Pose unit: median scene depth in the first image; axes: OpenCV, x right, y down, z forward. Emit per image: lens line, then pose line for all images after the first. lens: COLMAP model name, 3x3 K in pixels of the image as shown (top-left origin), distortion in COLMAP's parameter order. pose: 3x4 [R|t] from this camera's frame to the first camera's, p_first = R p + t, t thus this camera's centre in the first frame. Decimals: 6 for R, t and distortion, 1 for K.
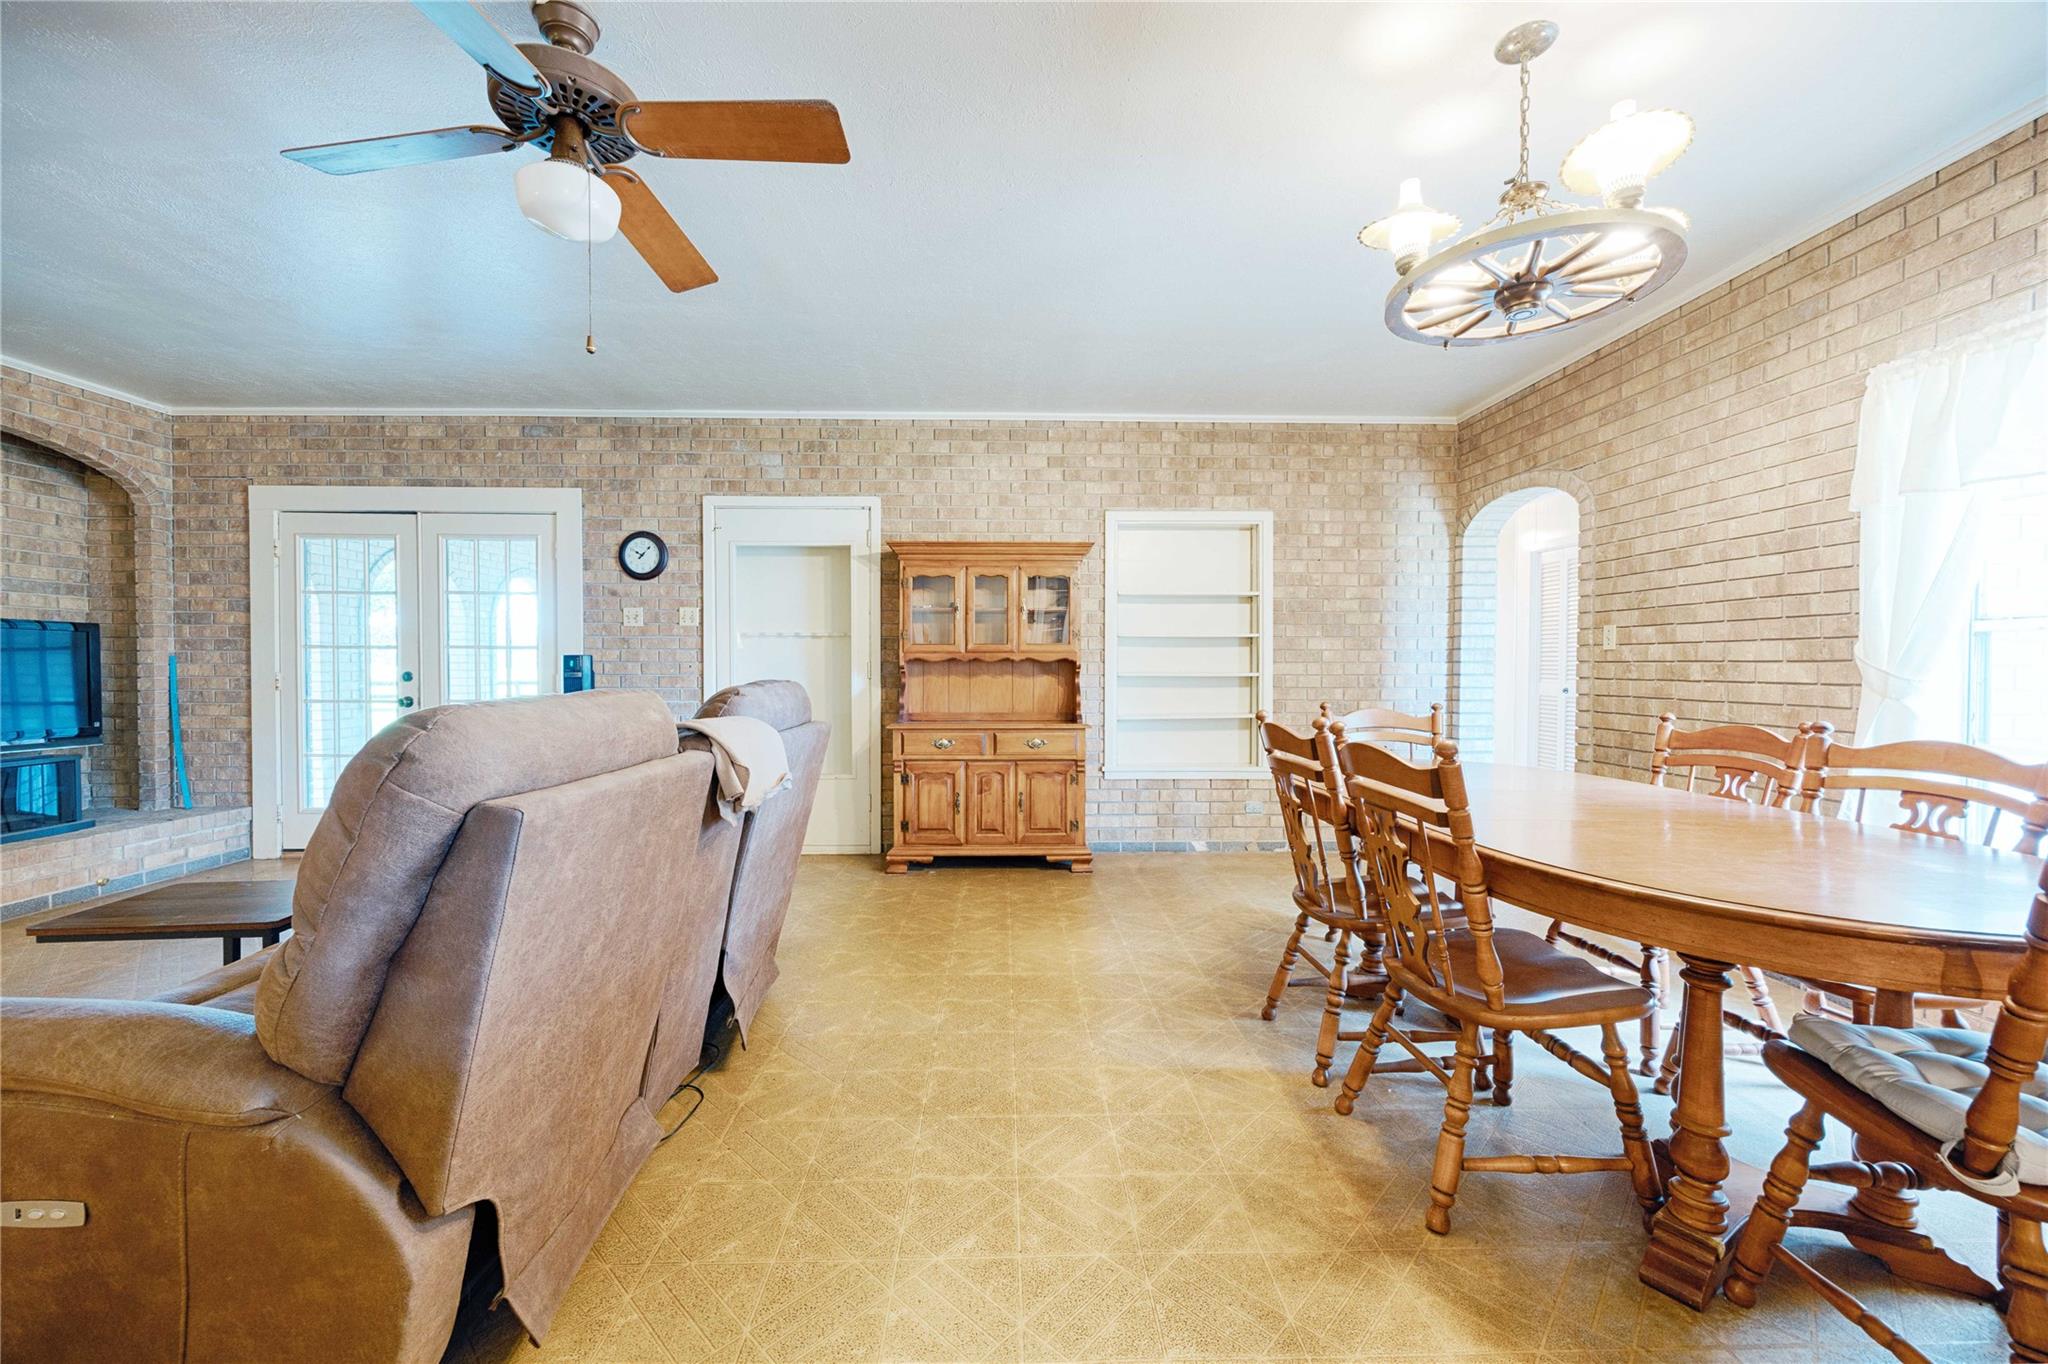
lens RADIAL K [[801.2, 0, 1017.0], [0, 801.2, 680.2], [0, 0, 1]] dist [0.001069, -0.000050]
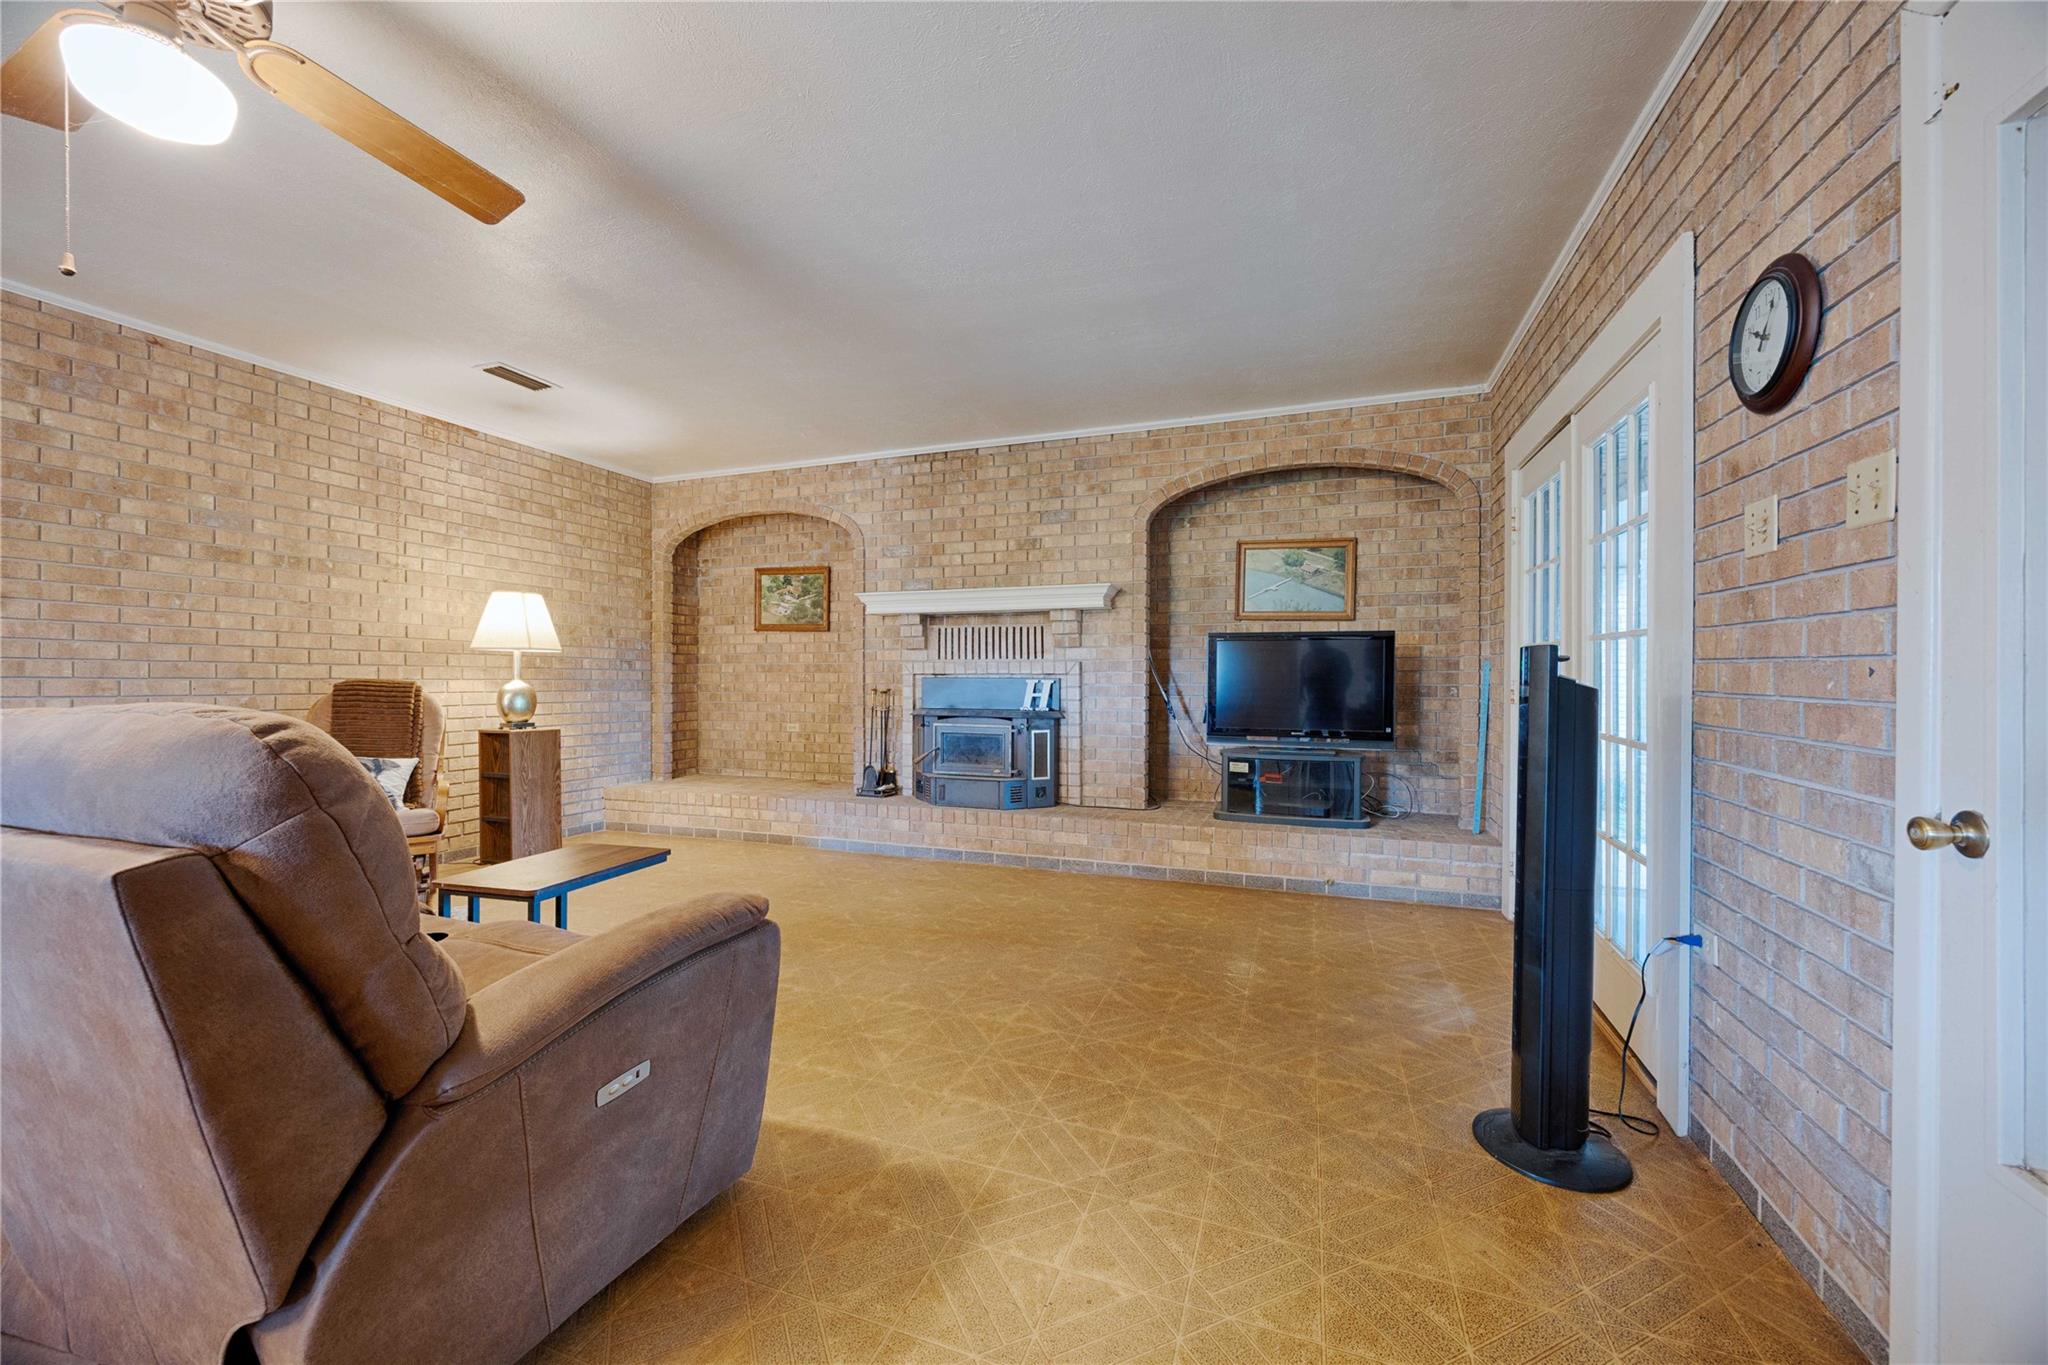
lens RADIAL K [[779.8, 0, 1027.1], [0, 779.8, 681.4], [0, 0, 1]] dist [0.000401, -0.000124]
pose [[-0.356781, 0.007534, -0.934158, -0.055471], [-0.016913, 0.999751, 0.014523, -0.011788], [0.934035, 0.020981, -0.356564, 0.833569]]
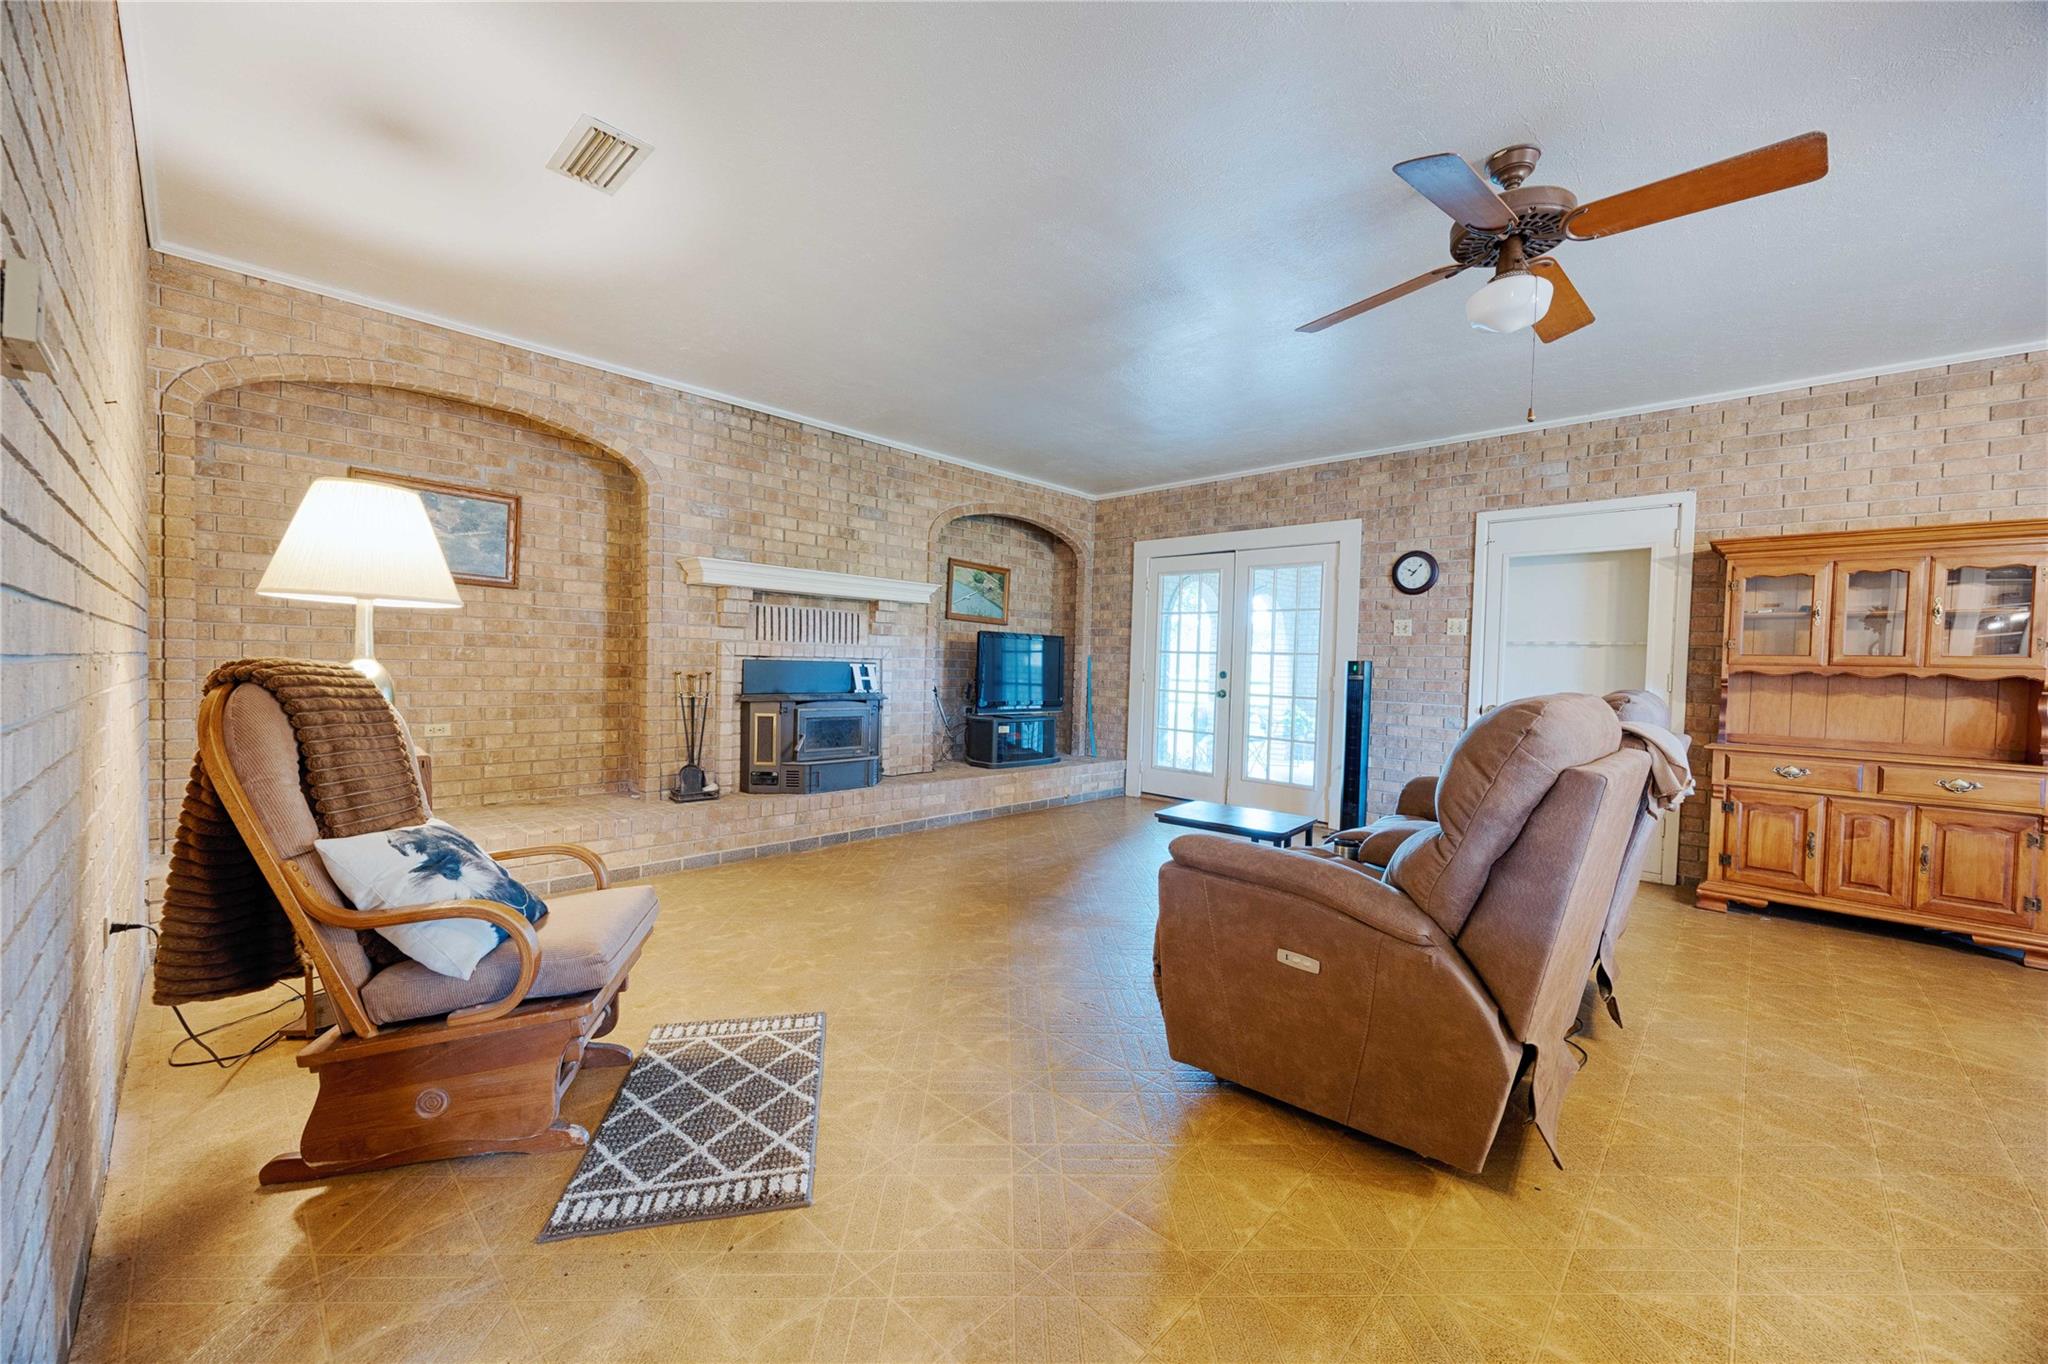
lens RADIAL K [[779.8, 0, 1027.1], [0, 779.8, 680.9], [0, 0, 1]] dist [0.000401, -0.000124]
pose [[0.711173, 0.034818, -0.702155, -0.084143], [-0.038086, 0.999214, 0.010973, 0.003813], [0.701985, 0.018939, 0.711940, -0.151423]]
